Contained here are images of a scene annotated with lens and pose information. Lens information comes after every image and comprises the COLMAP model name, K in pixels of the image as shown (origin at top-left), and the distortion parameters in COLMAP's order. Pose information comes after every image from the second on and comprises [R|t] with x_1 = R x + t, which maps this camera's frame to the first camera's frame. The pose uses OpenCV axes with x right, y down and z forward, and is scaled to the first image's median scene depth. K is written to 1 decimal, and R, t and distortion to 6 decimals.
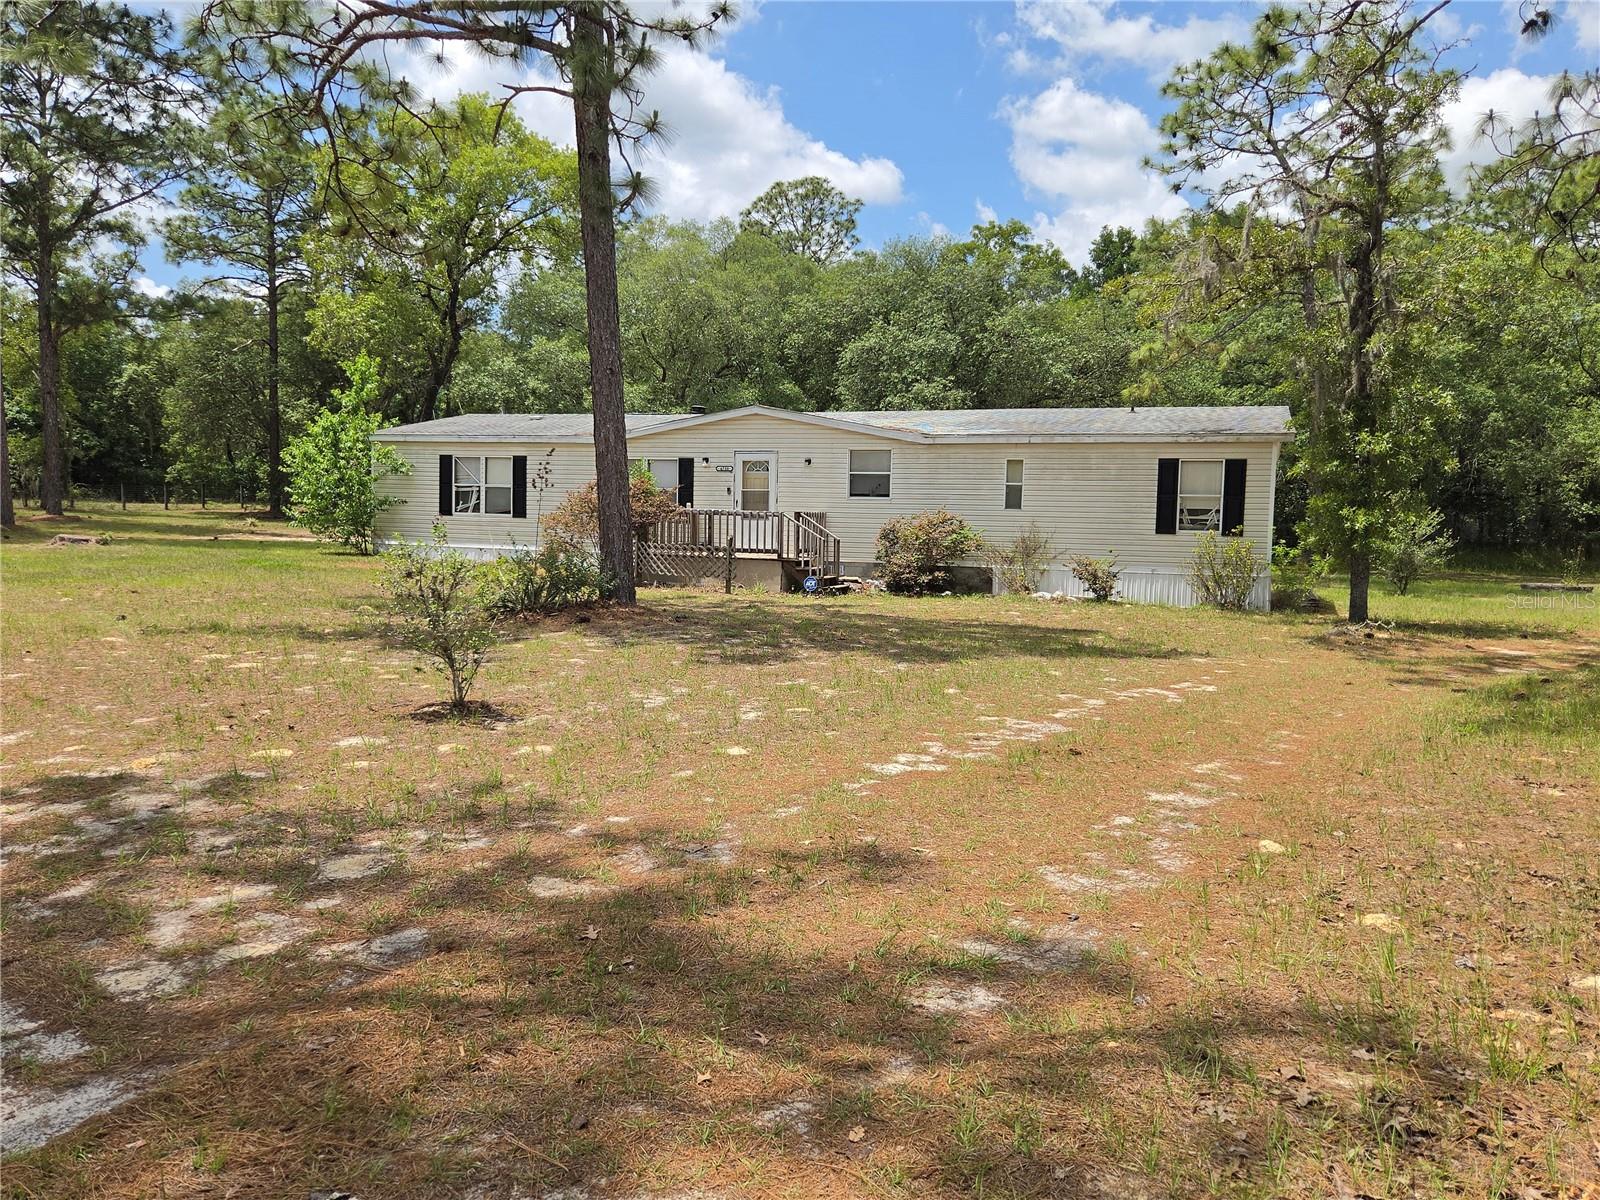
lens RADIAL K [[1167.8, 0, 800.0], [0, 1167.8, 600.0], [0, 0, 1]] dist [0.003961, 0.000384]
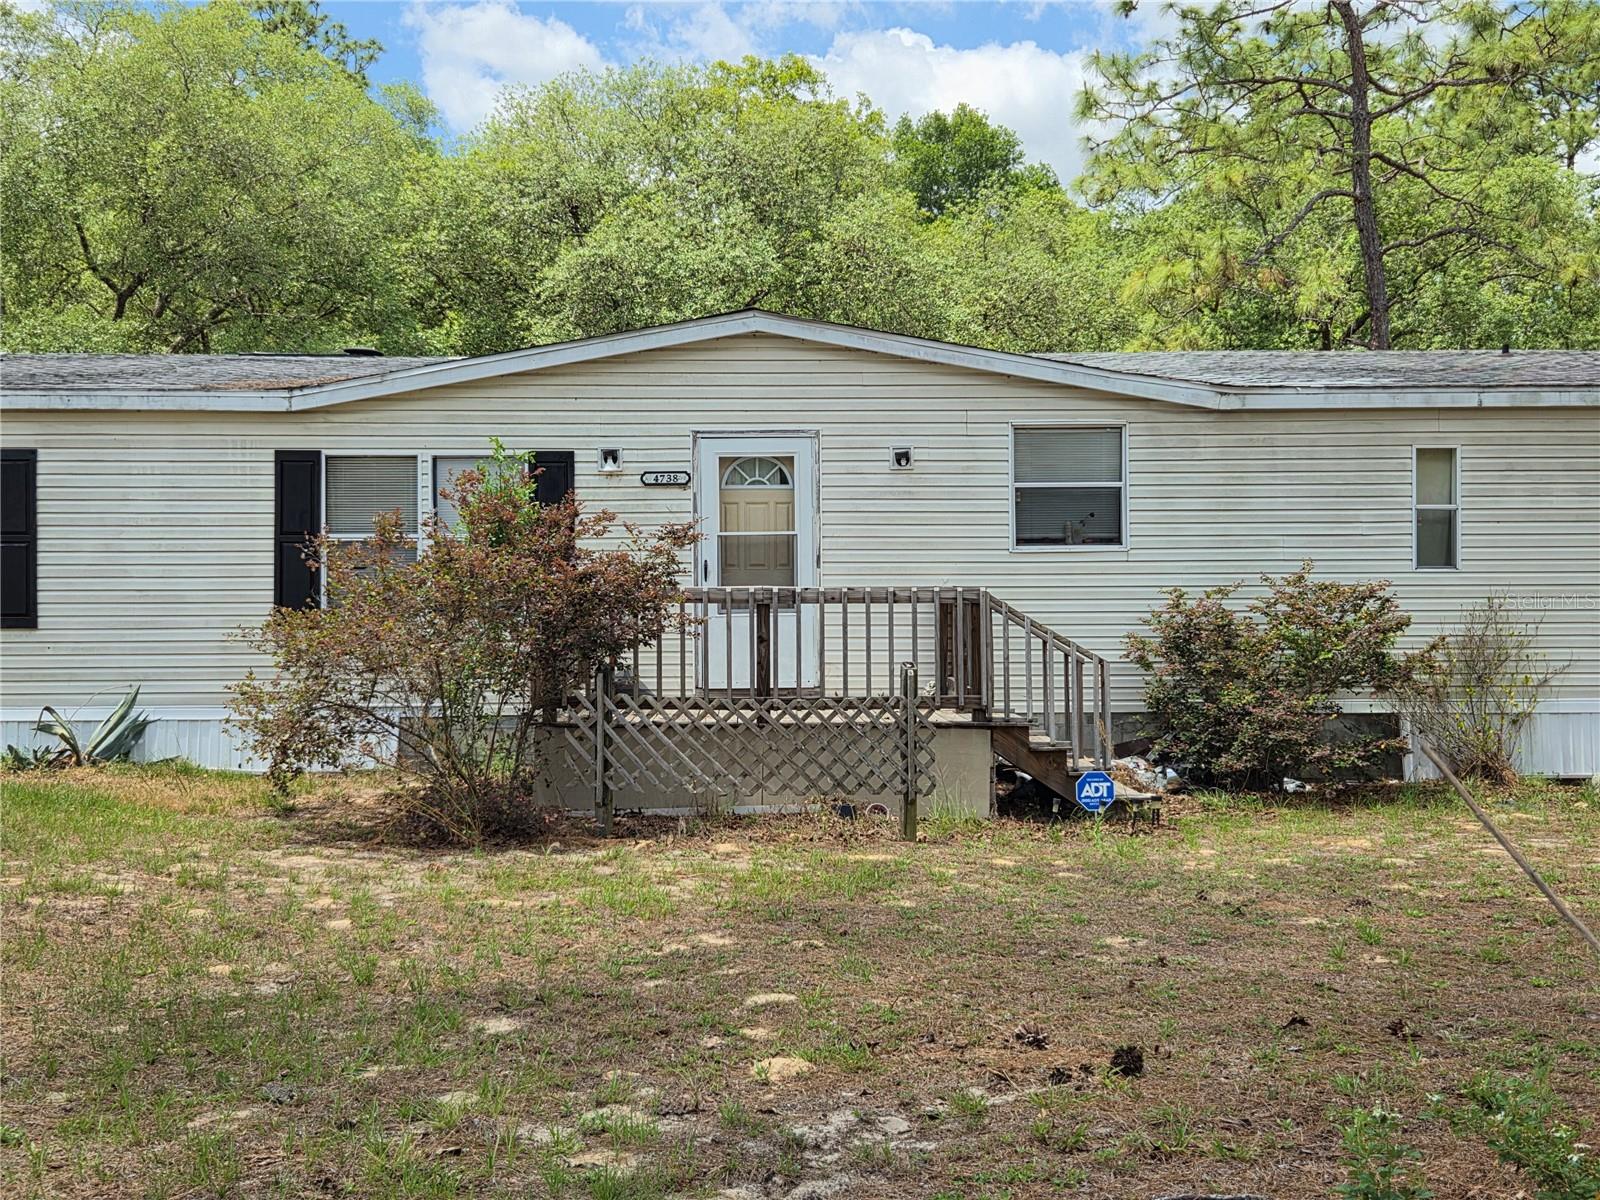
lens RADIAL K [[1691.3, 0, 800.0], [0, 1691.3, 600.0], [0, 0, 1]] dist [0.141940, 0.004822]
pose [[0.932833, -0.026499, 0.359334, -0.232018], [0.047915, 0.997558, -0.050822, -0.044354], [-0.357109, 0.064626, 0.931824, 0.491556]]
